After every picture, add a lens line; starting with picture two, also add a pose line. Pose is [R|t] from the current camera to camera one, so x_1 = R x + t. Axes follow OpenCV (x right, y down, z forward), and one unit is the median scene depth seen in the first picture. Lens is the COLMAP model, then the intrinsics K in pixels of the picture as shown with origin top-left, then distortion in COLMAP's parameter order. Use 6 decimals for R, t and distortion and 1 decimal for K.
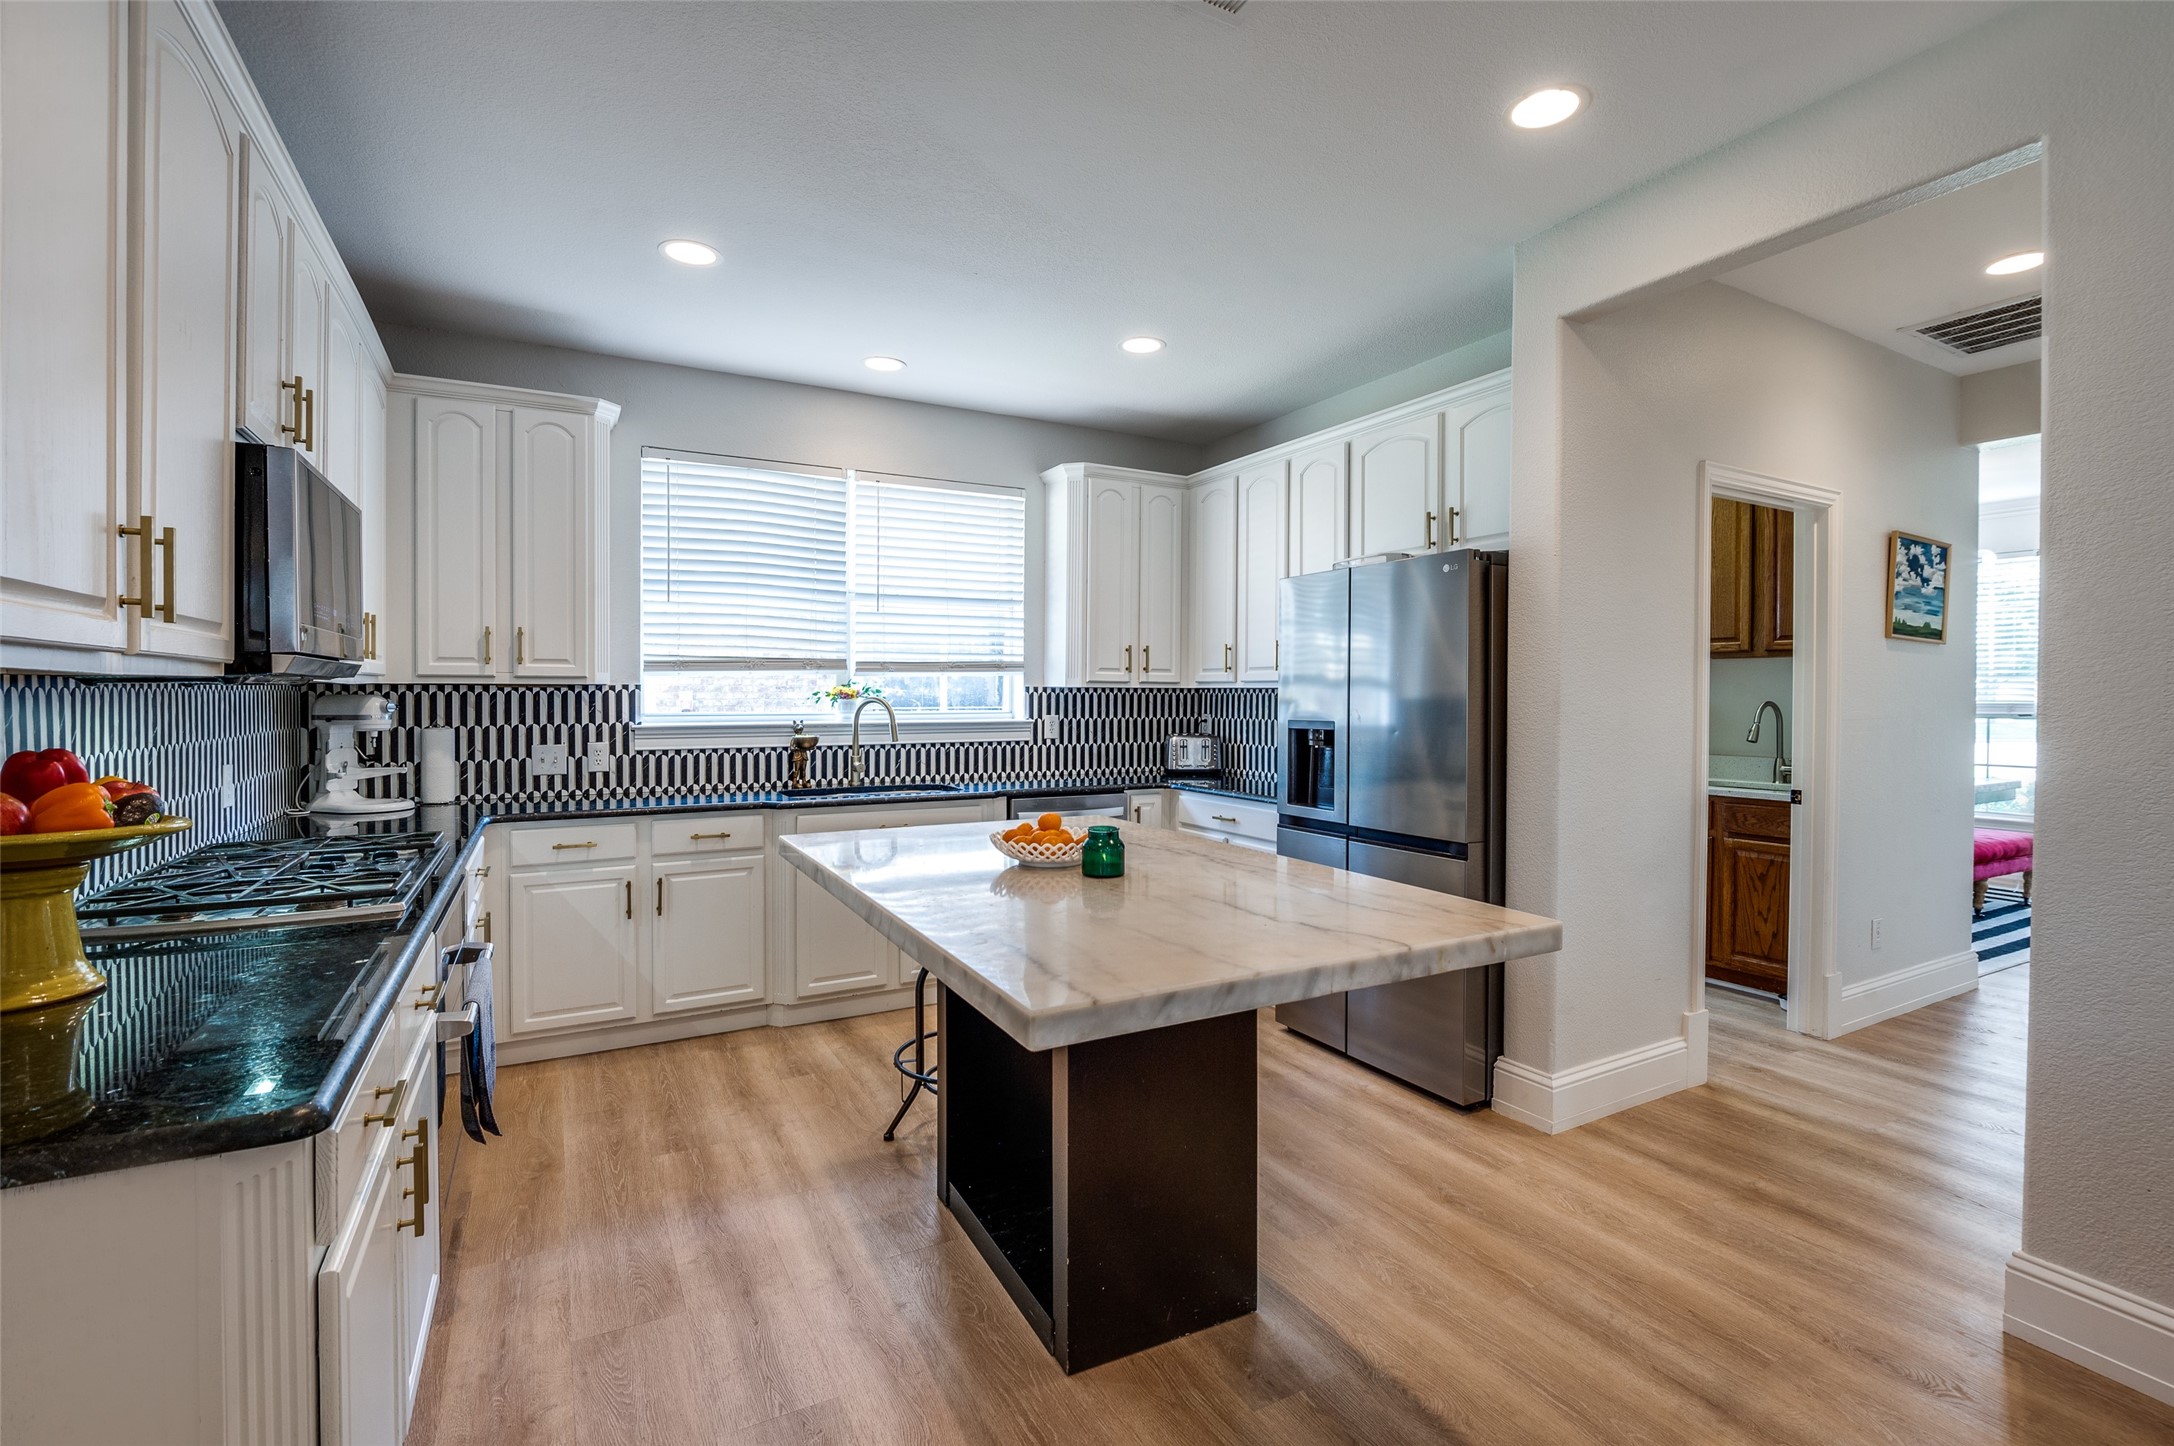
lens RADIAL K [[975.9, 0, 1091.3], [0, 975.9, 701.5], [0, 0, 1]] dist [-0.000253, -0.009413]
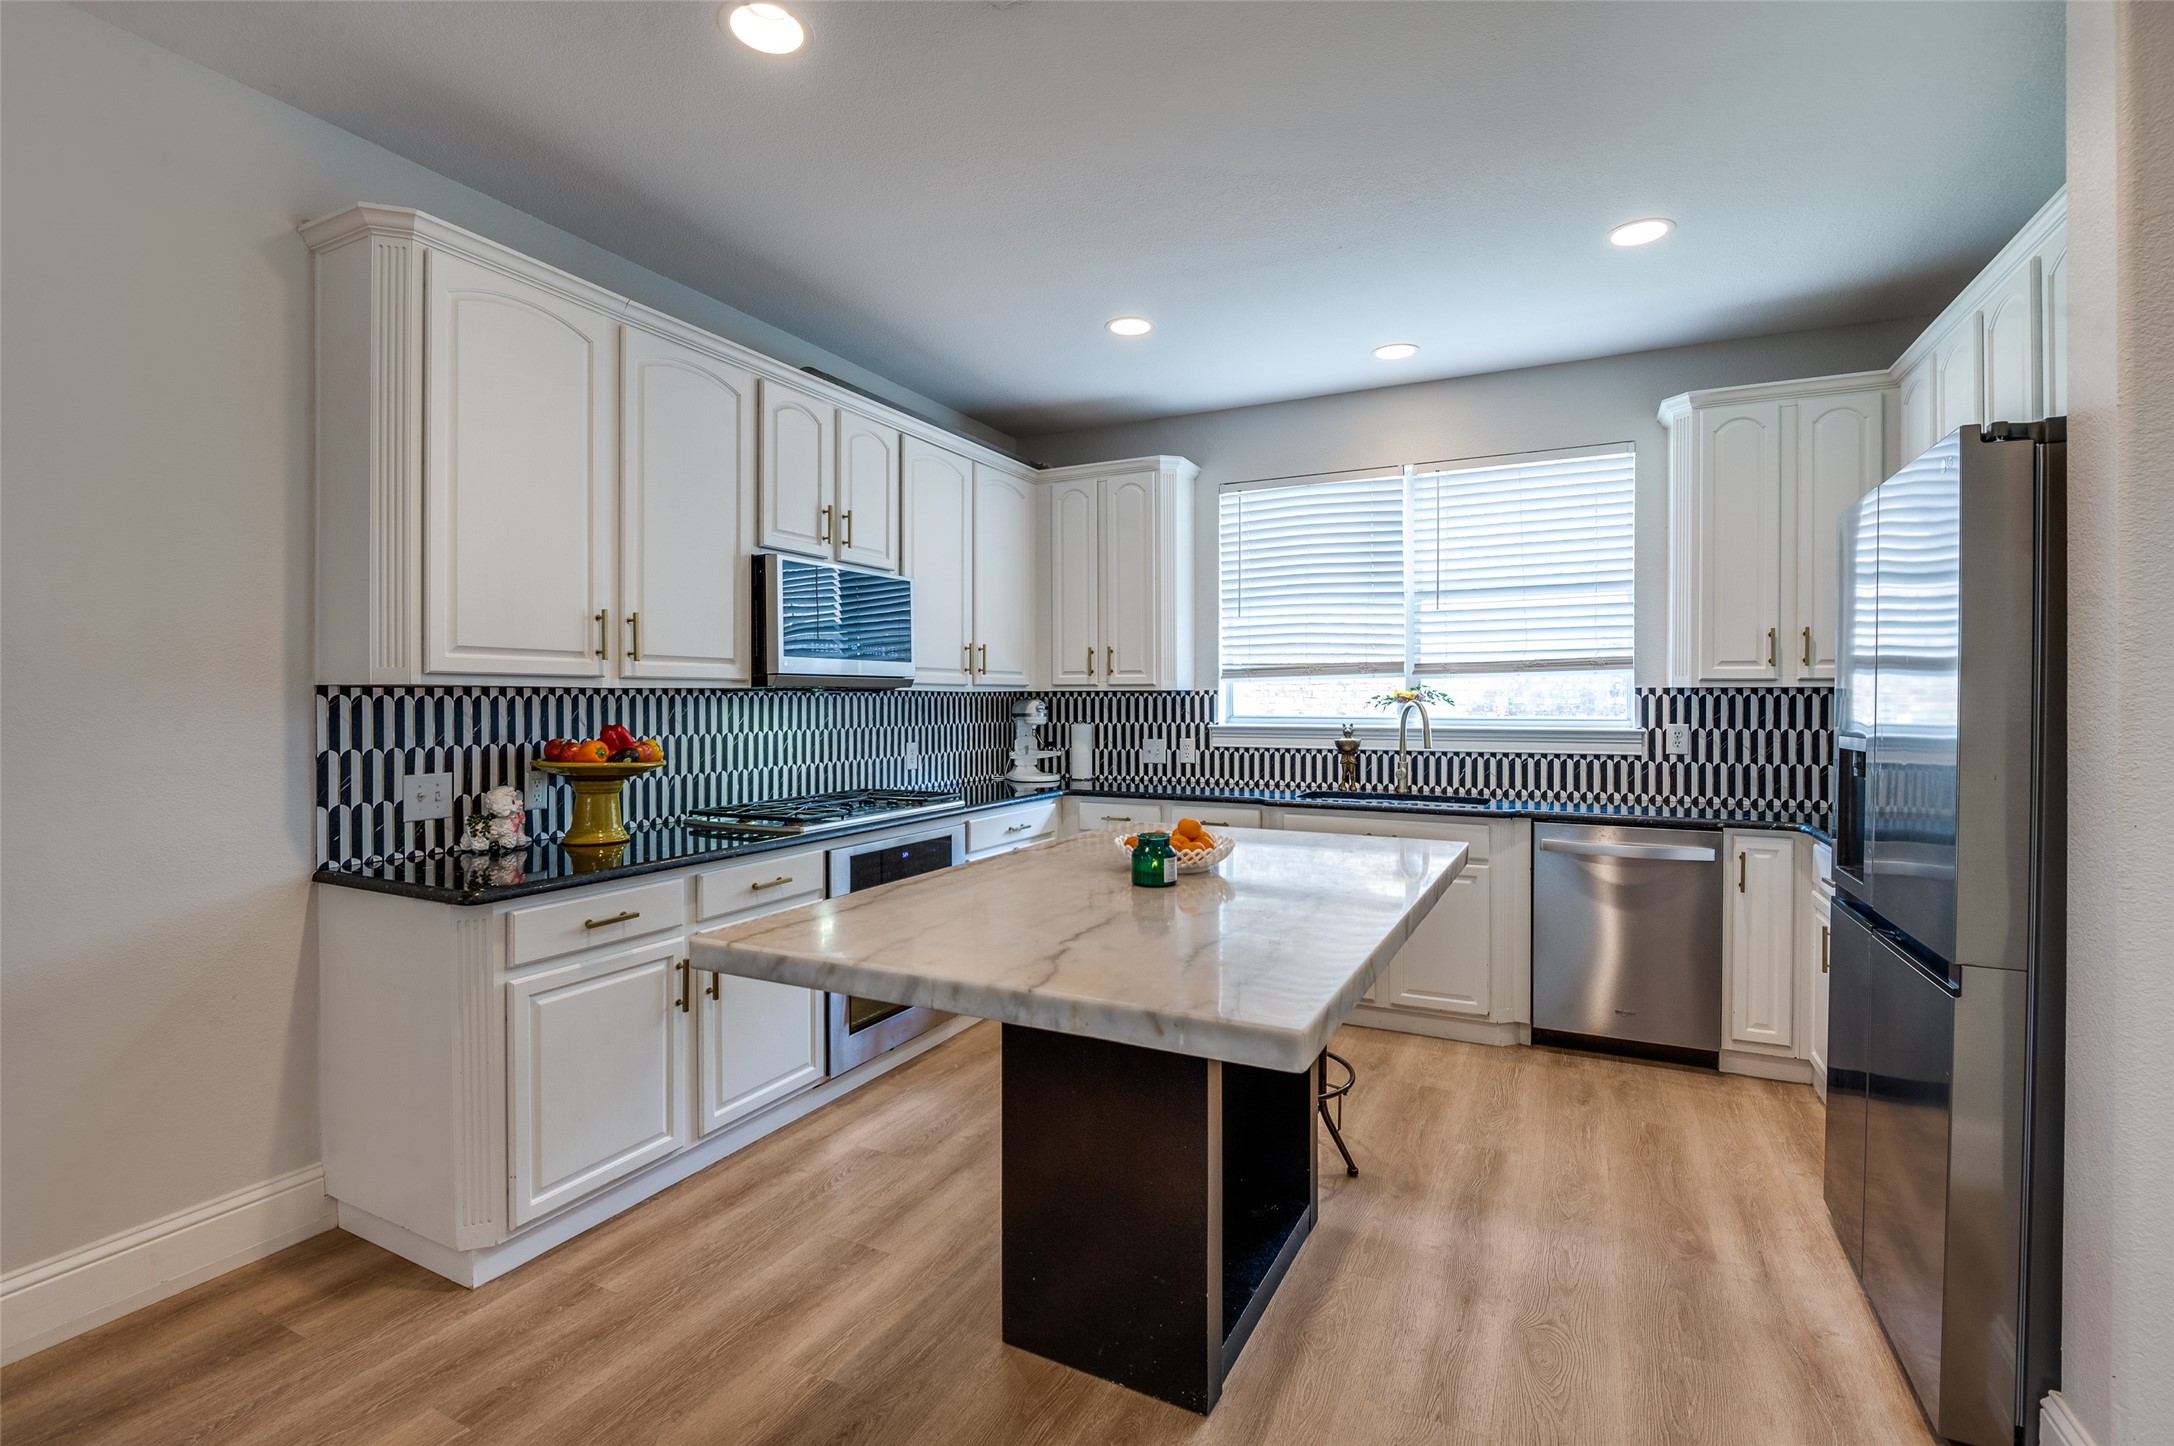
lens RADIAL K [[975.9, 0, 1091.3], [0, 975.9, 701.5], [0, 0, 1]] dist [-0.000253, -0.009413]
pose [[0.568660, -0.001236, -0.822572, 0.406284], [-0.004278, 0.999981, -0.004460, 0.001987], [0.822562, 0.006055, 0.568643, 0.215842]]
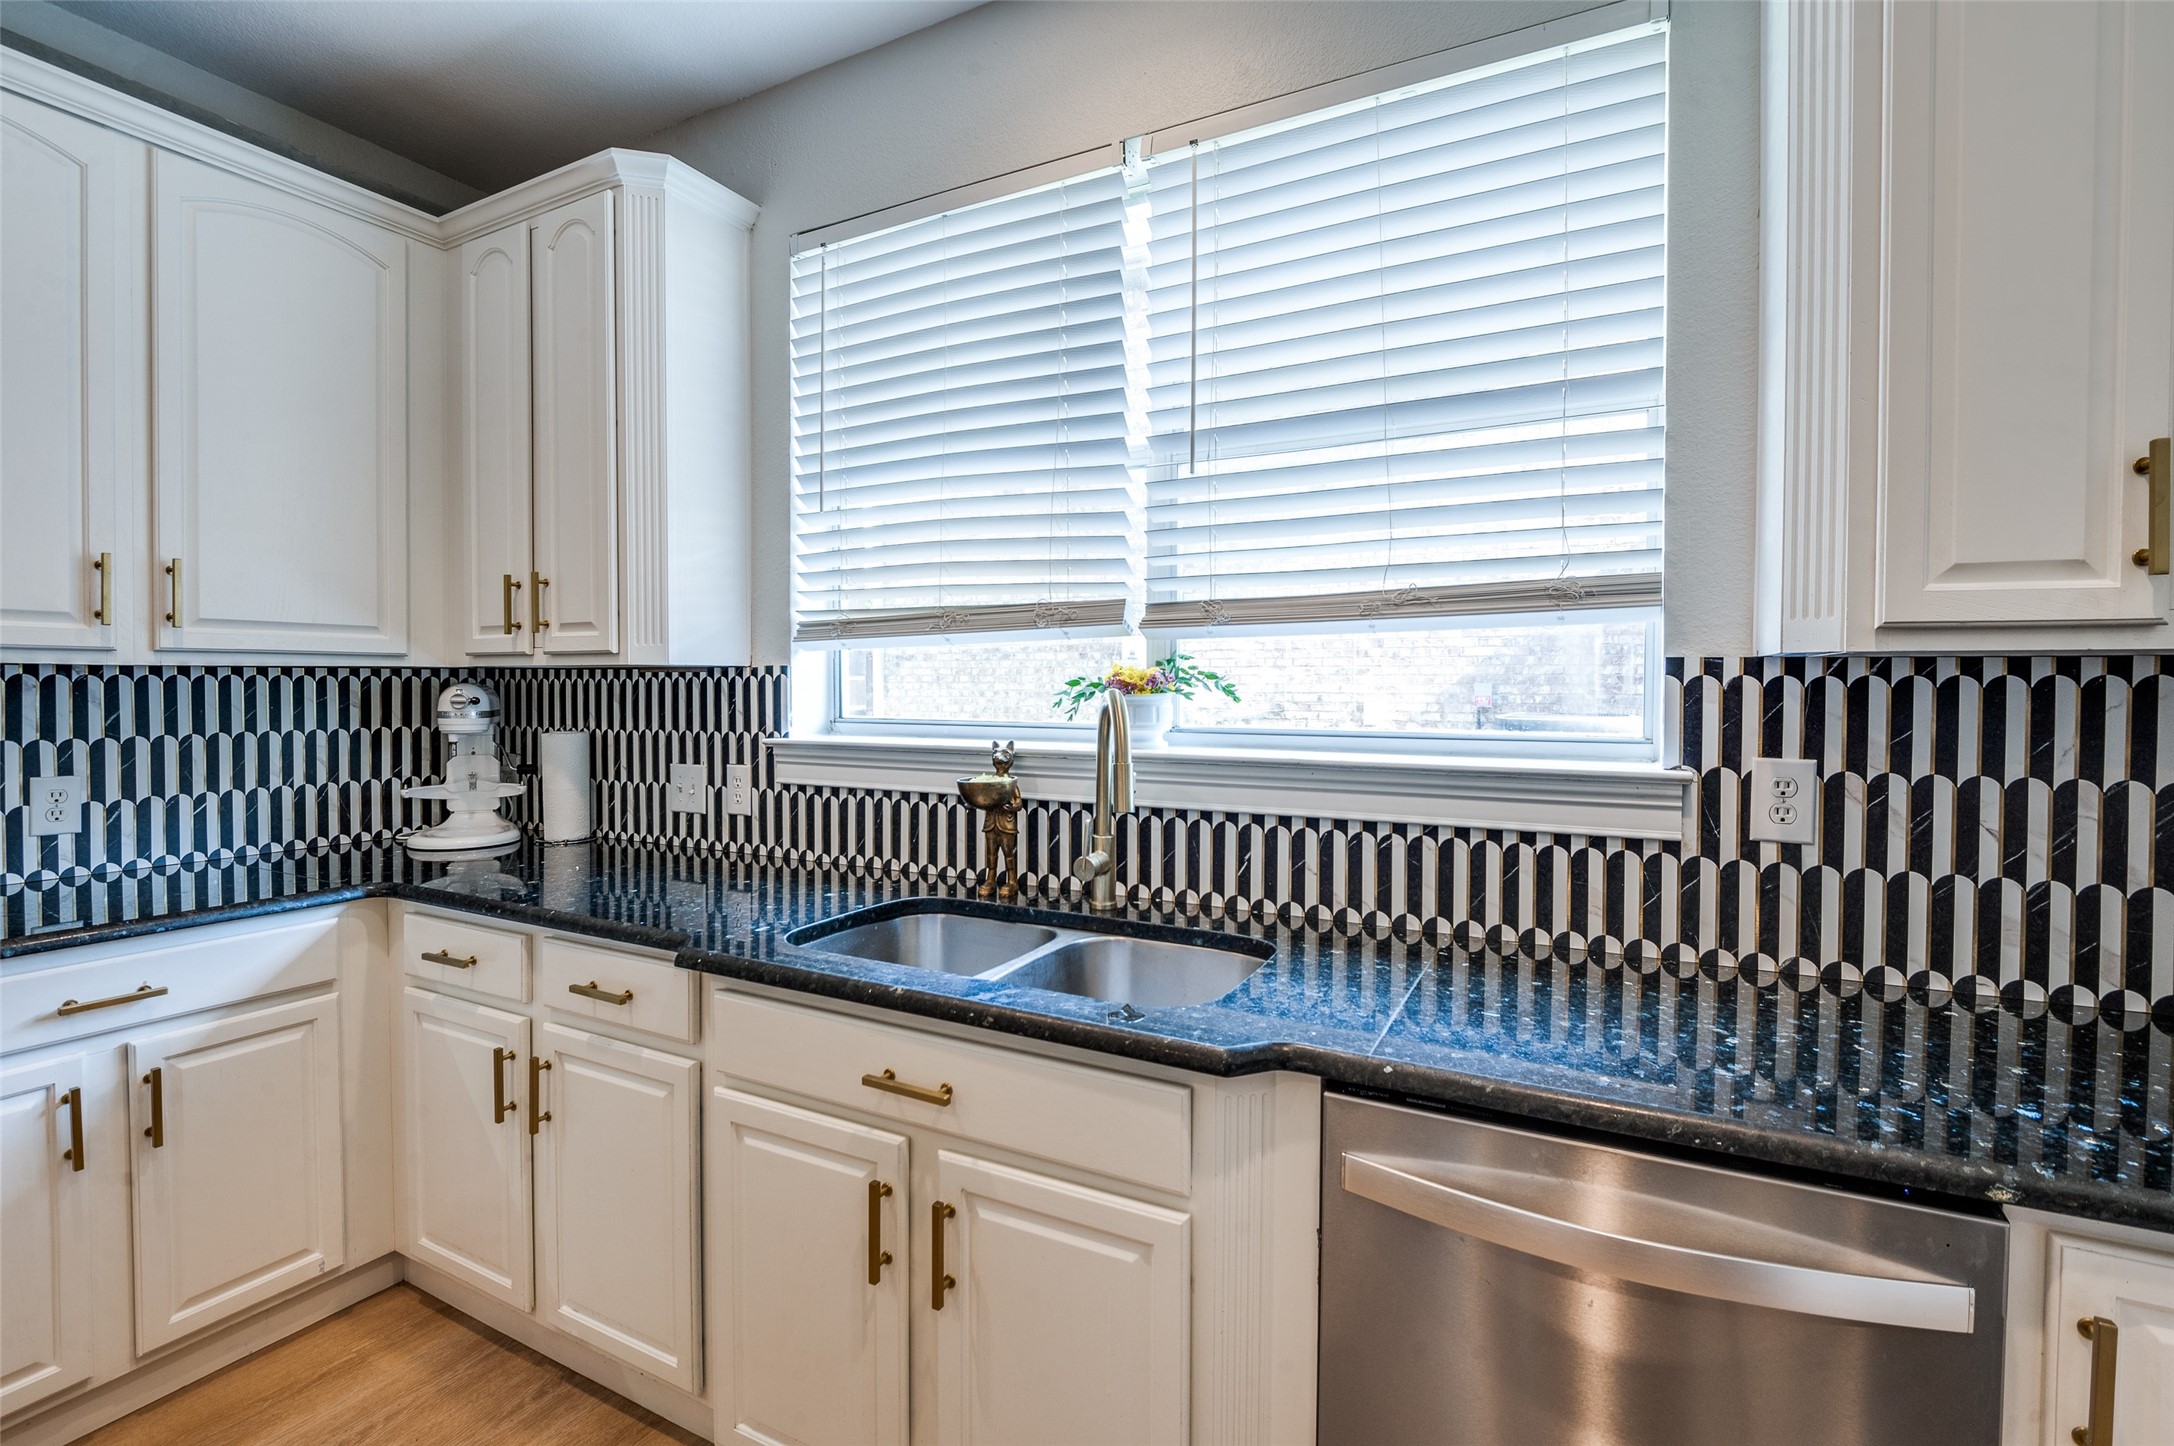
lens RADIAL K [[975.9, 0, 1091.3], [0, 975.9, 701.5], [0, 0, 1]] dist [-0.000253, -0.009413]
pose [[0.550368, 0.013169, -0.834818, 0.100425], [-0.008391, 0.999912, 0.010241, -0.004150], [0.834880, 0.001369, 0.550431, 0.836530]]
